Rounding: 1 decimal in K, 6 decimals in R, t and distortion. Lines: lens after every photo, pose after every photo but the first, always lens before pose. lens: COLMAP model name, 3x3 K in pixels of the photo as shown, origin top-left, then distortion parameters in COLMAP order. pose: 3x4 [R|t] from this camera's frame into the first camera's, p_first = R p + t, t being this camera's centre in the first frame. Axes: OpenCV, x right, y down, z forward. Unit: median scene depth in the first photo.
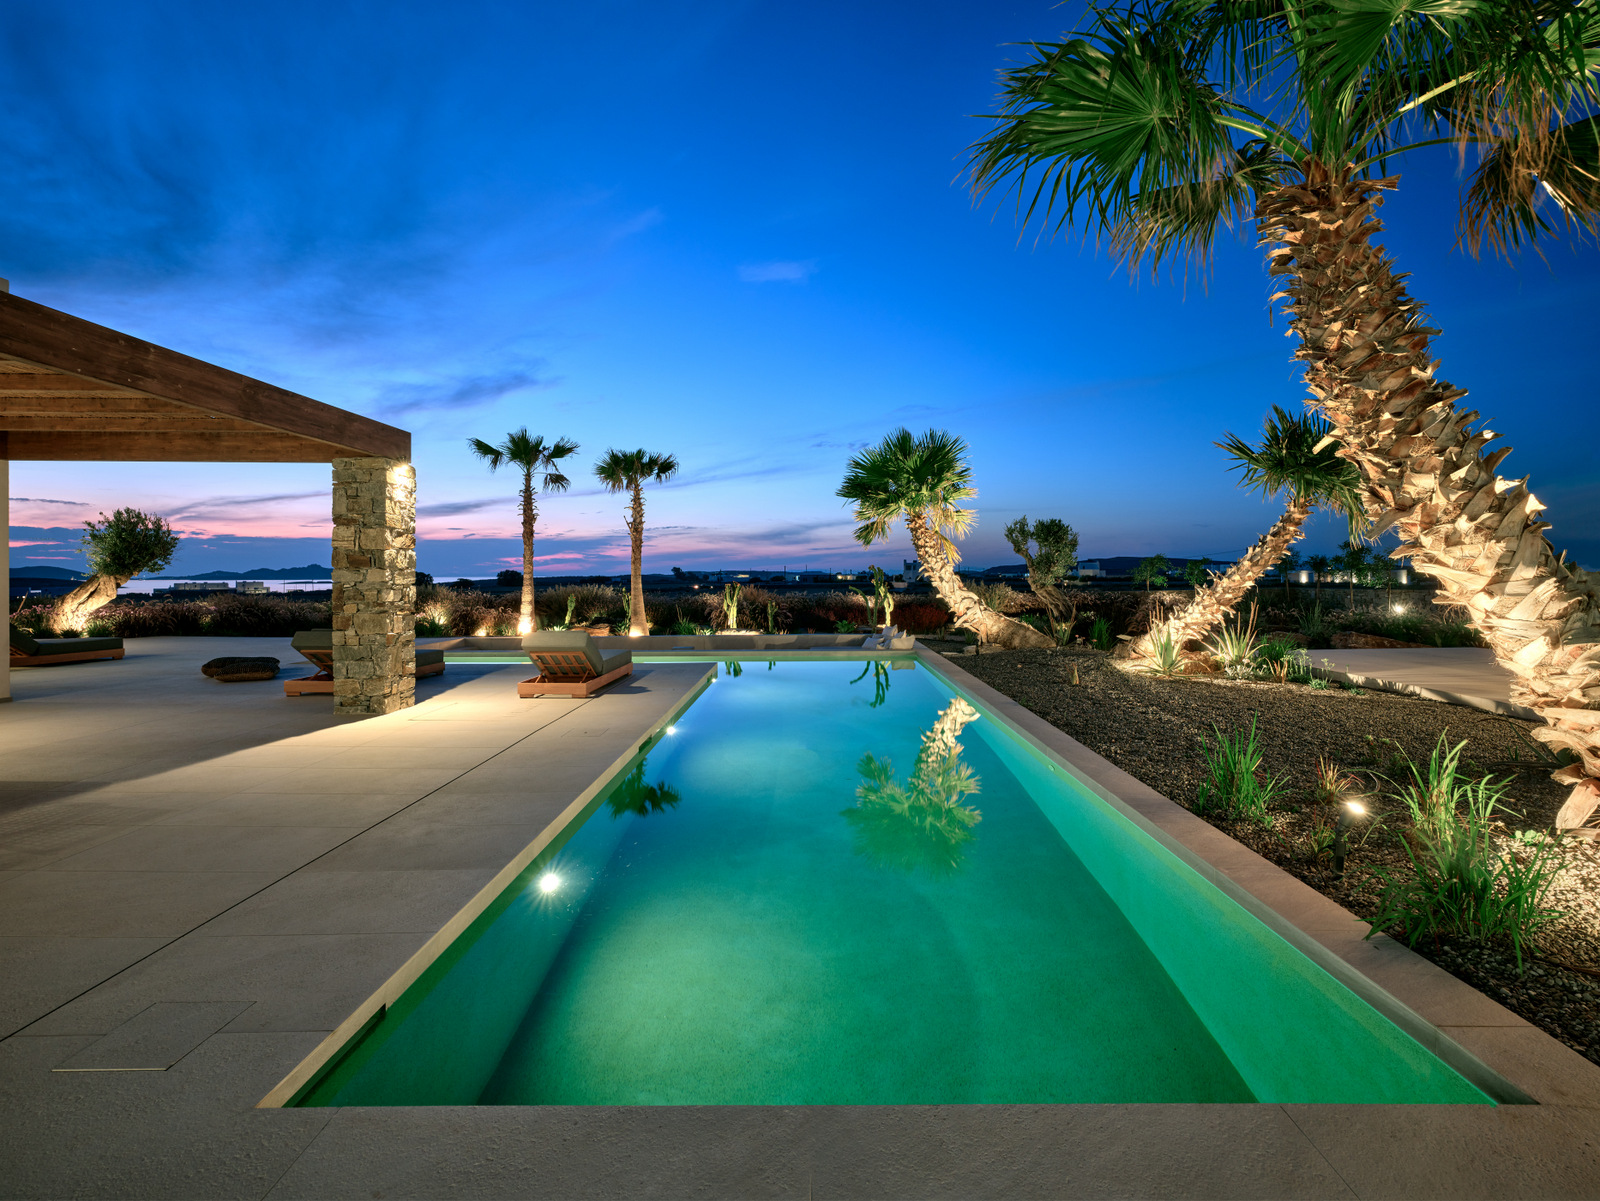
lens RADIAL K [[737.9, 0, 816.4], [0, 737.9, 575.9], [0, 0, 1]] dist [0.000169, -0.000120]
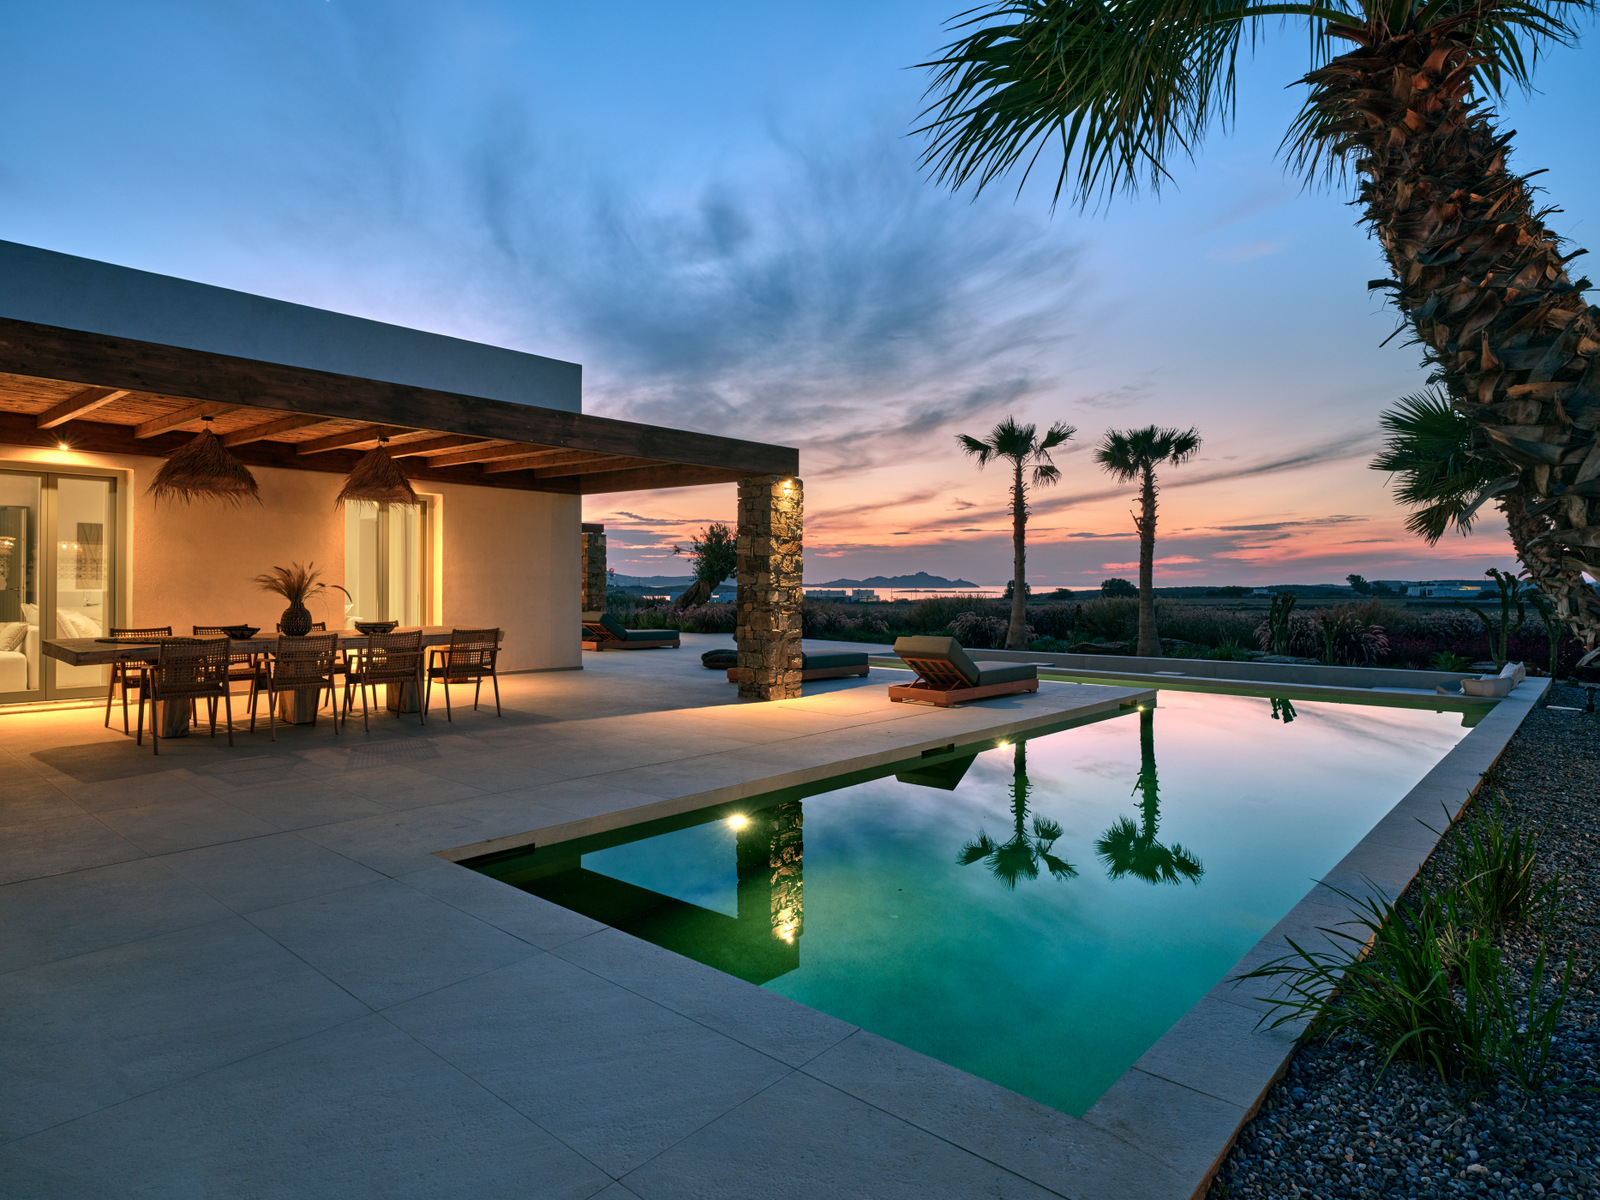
lens RADIAL K [[937.9, 0, 800.0], [0, 937.9, 600.0], [0, 0, 1]] dist [-0.006867, -0.001091]
pose [[0.744057, 0.017186, -0.667895, 0.174178], [-0.007381, 0.999820, 0.017504, 0.002931], [0.668076, -0.008095, 0.744049, -0.016756]]
